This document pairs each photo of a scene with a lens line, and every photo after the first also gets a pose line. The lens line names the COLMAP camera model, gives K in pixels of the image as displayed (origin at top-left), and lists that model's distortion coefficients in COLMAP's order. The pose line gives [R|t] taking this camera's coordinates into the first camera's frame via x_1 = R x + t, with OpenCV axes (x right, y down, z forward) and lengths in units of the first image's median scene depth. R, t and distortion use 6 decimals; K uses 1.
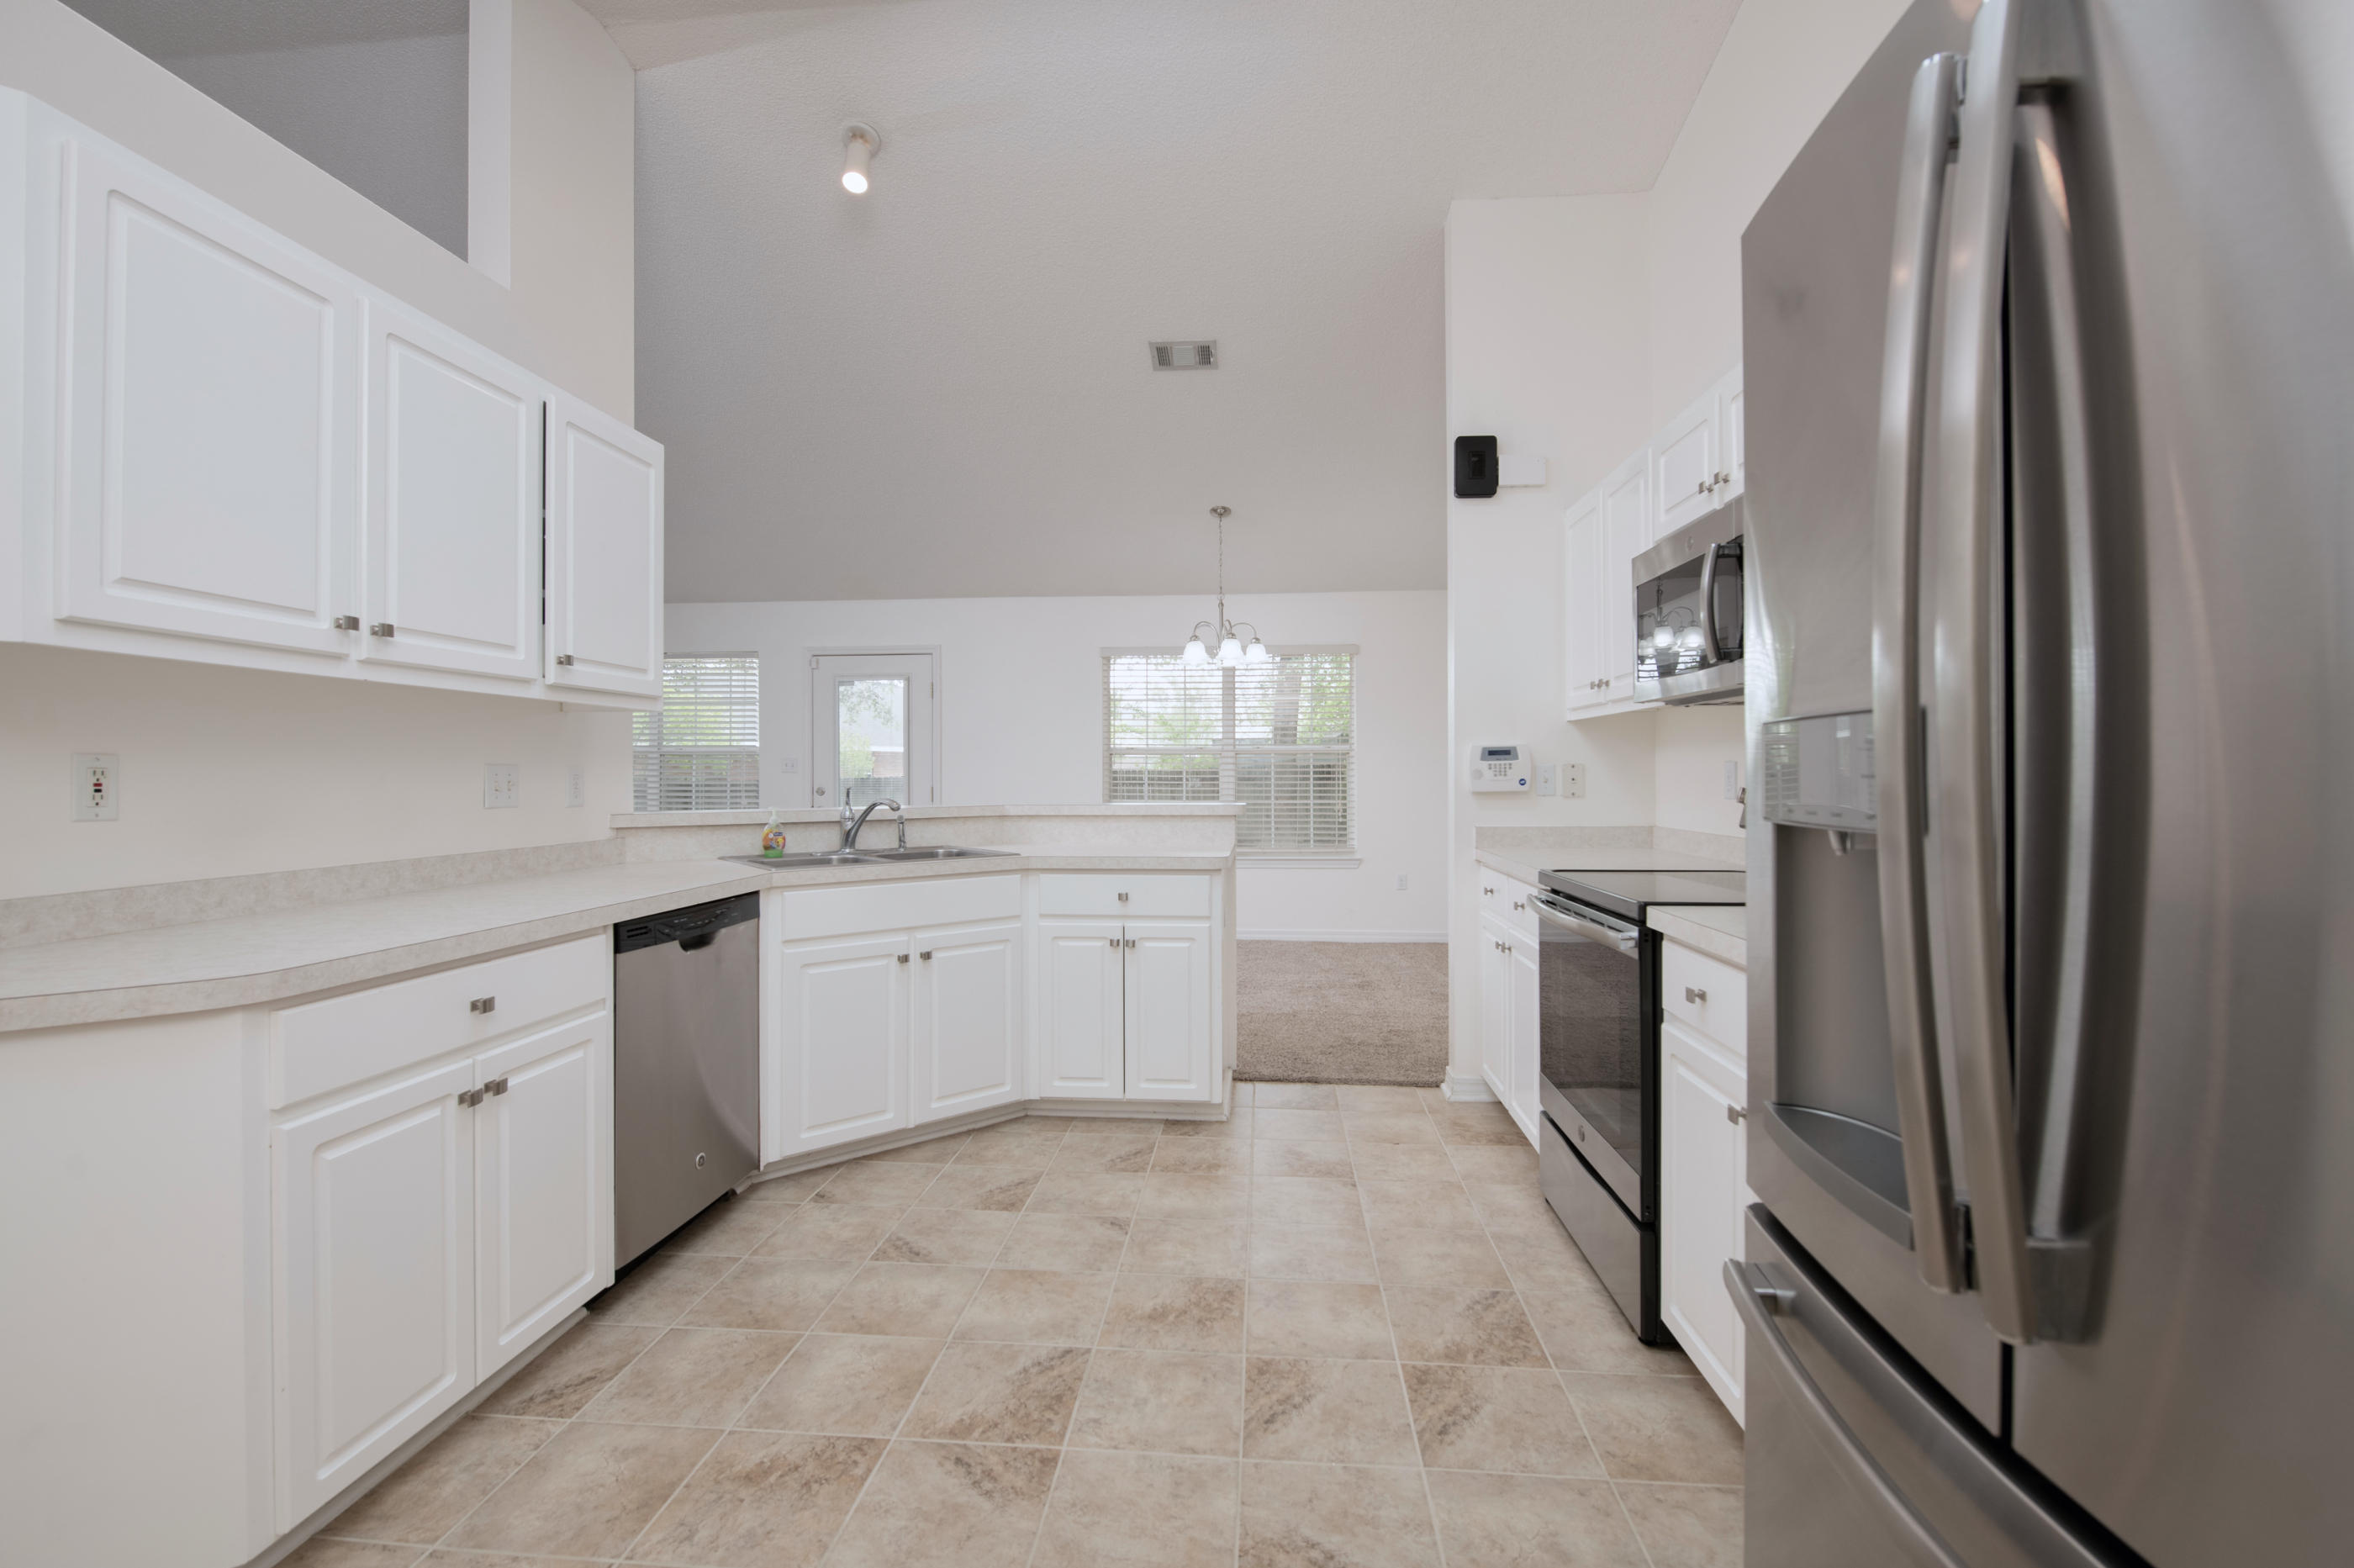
lens RADIAL K [[996.9, 0, 1040.3], [0, 996.9, 780.6], [0, 0, 1]] dist [0.002142, -0.000167]
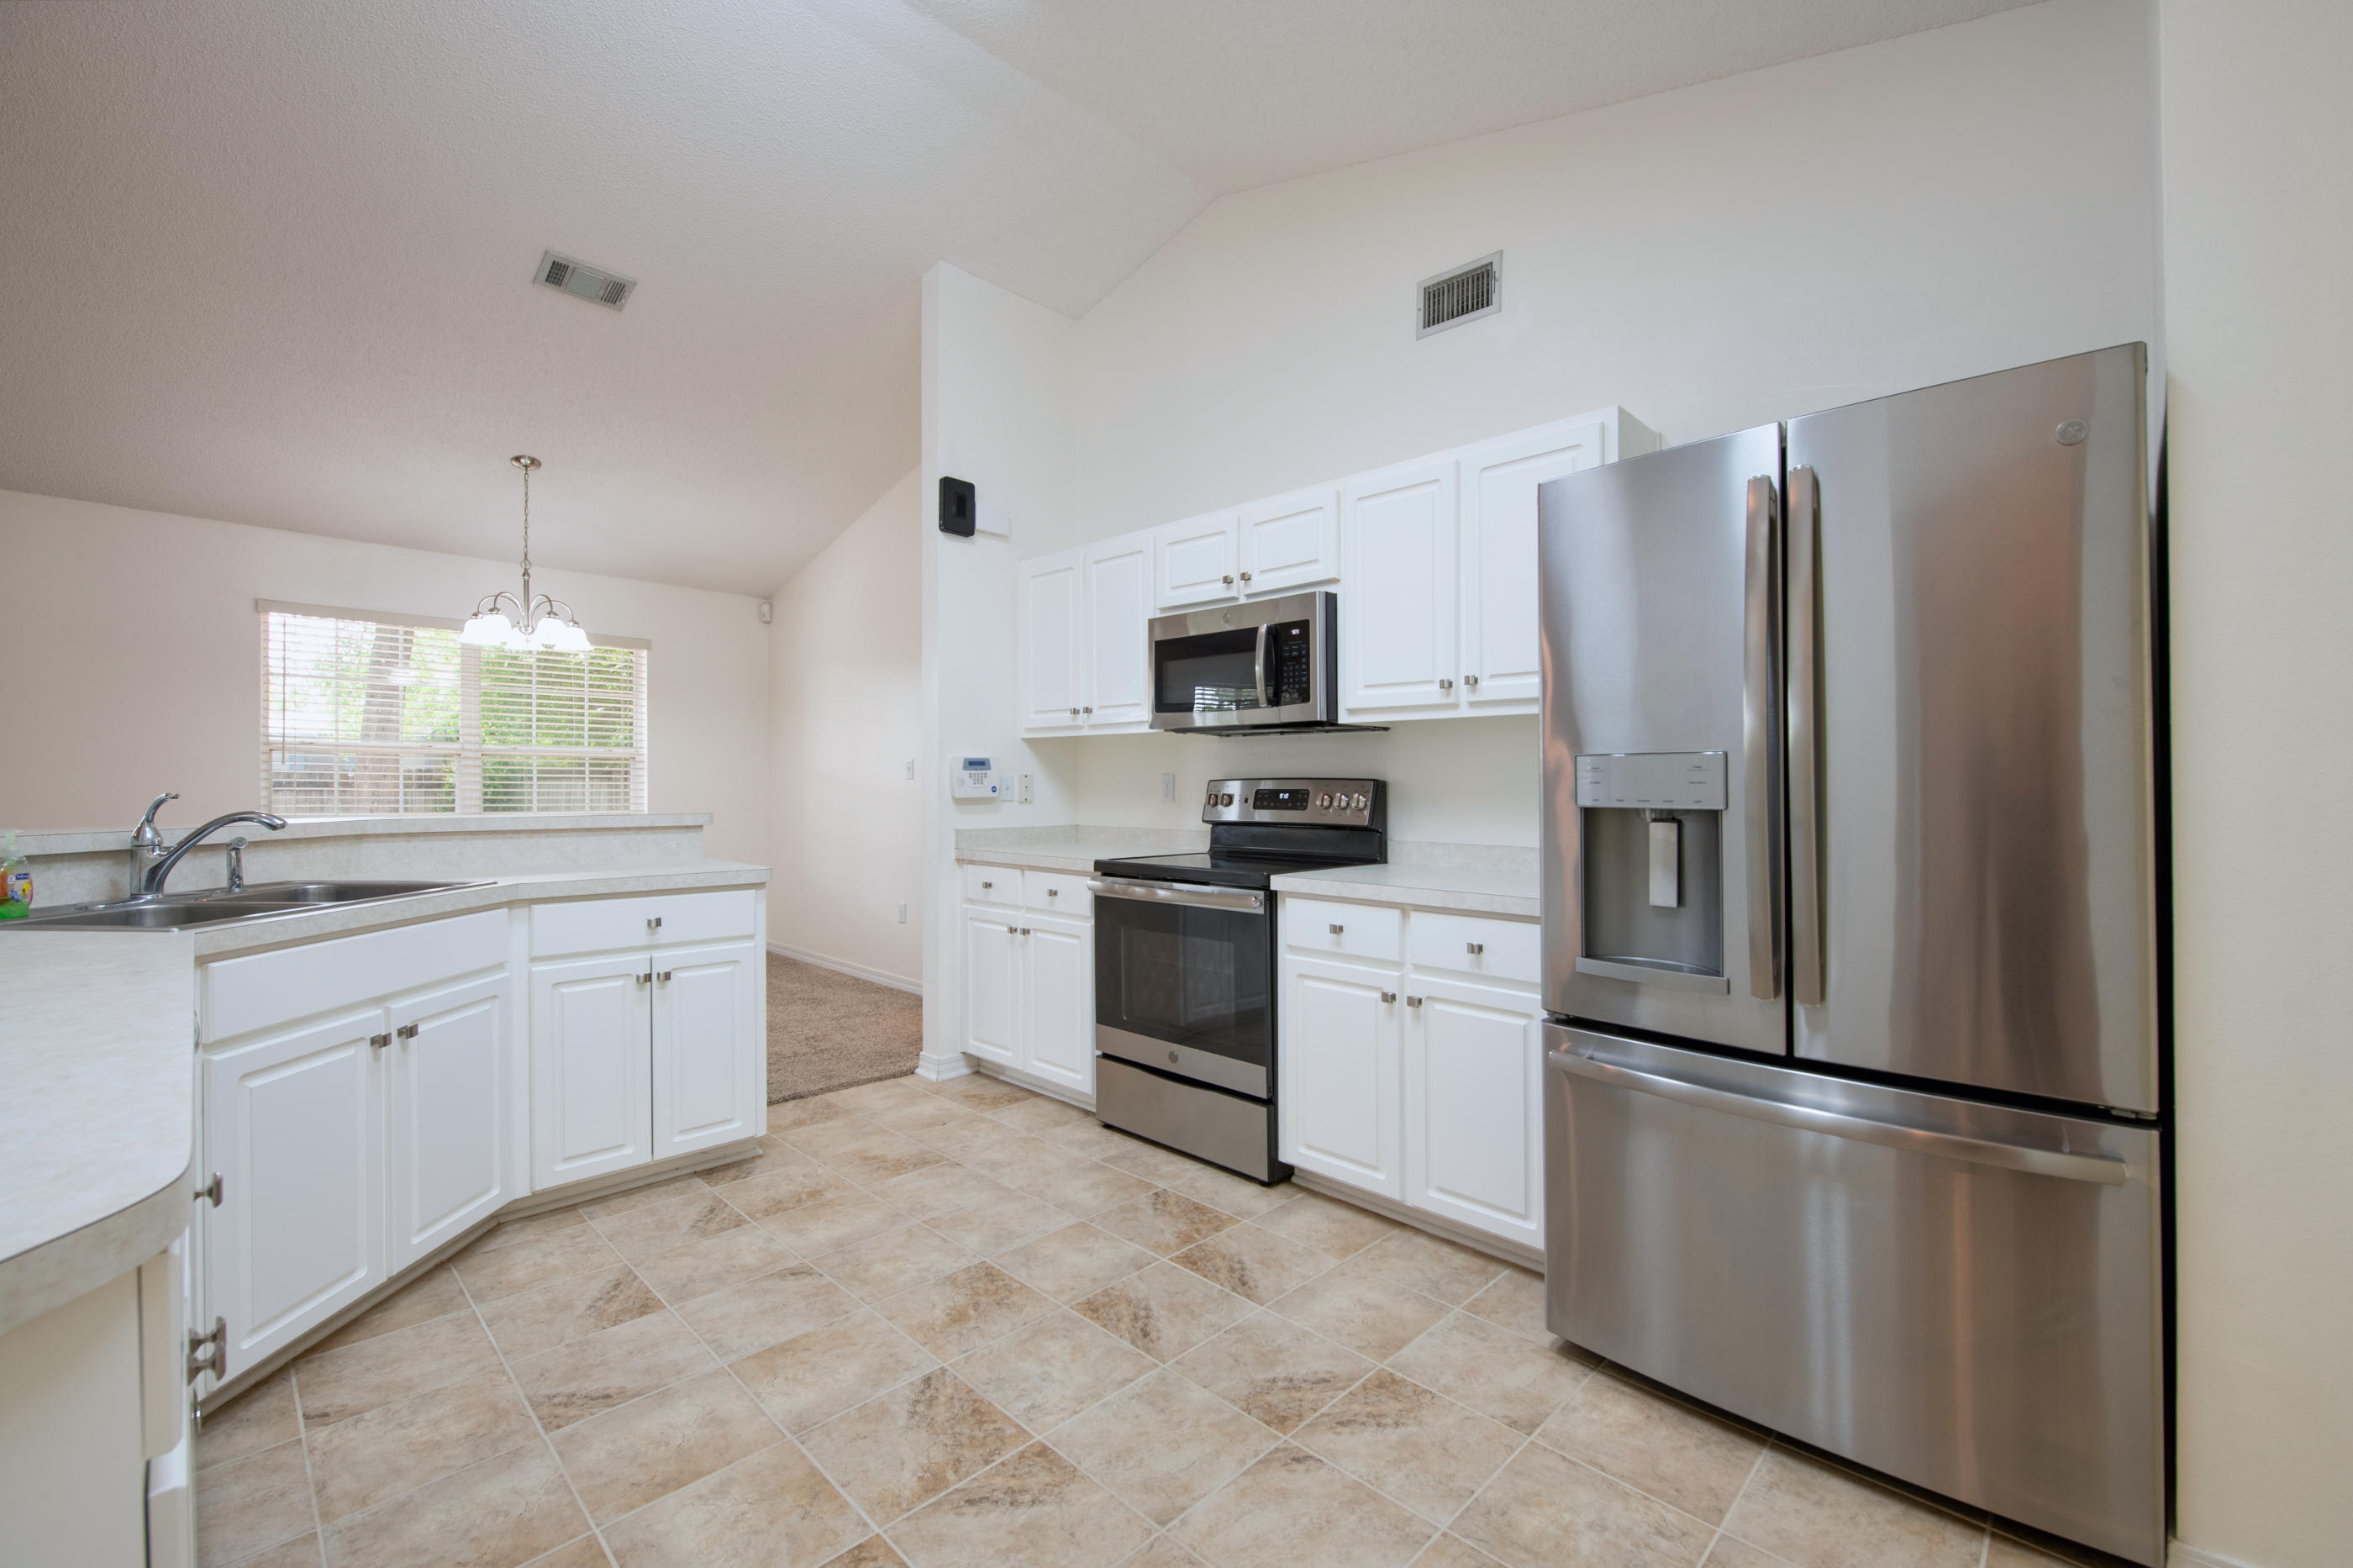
lens RADIAL K [[1020.6, 0, 1176.5], [0, 1020.6, 784.0], [0, 0, 1]] dist [0.002679, 0.000142]
pose [[0.615103, 0.006092, 0.788423, -0.434751], [-0.001861, 0.999979, -0.006275, 0.002935], [-0.788445, 0.002393, 0.615101, 0.146639]]
